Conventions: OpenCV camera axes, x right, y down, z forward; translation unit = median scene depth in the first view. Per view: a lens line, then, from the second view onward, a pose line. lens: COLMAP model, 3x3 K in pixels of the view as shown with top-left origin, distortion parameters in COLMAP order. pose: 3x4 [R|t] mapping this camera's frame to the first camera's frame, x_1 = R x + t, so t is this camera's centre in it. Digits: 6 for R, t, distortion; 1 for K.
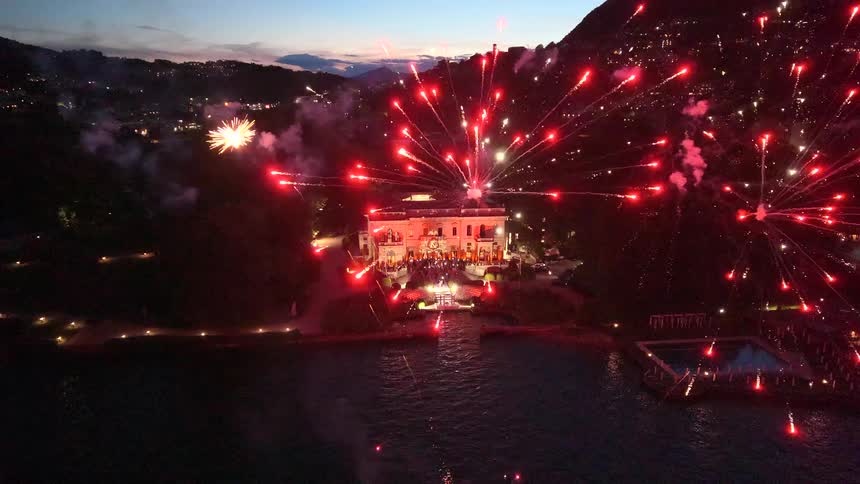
lens RADIAL K [[610.2, 0, 425.7], [0, 610.2, 242.5], [0, 0, 1]] dist [0.051703, -0.068814]
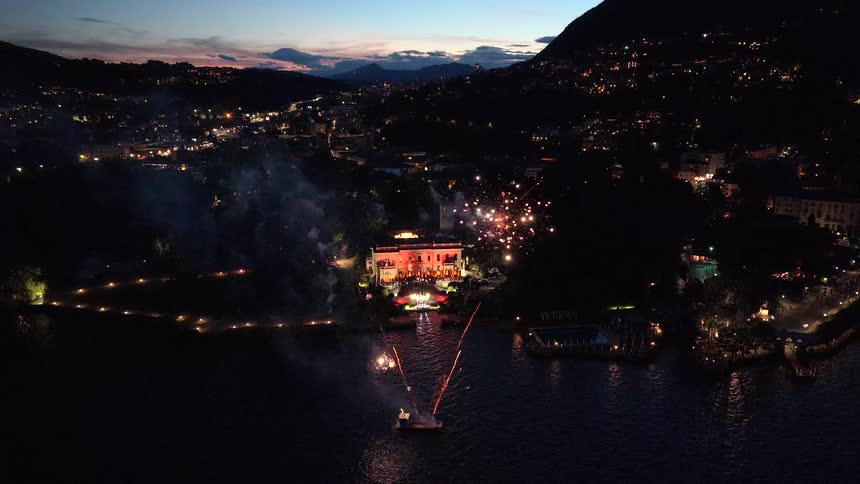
lens RADIAL K [[610.2, 0, 434.9], [0, 610.2, 240.7], [0, 0, 1]] dist [0.051703, -0.068814]
pose [[0.999552, -0.003542, 0.029732, 0.016979], [0.003419, 0.999985, 0.004164, -0.070197], [-0.029746, -0.004061, 0.999549, -0.546701]]
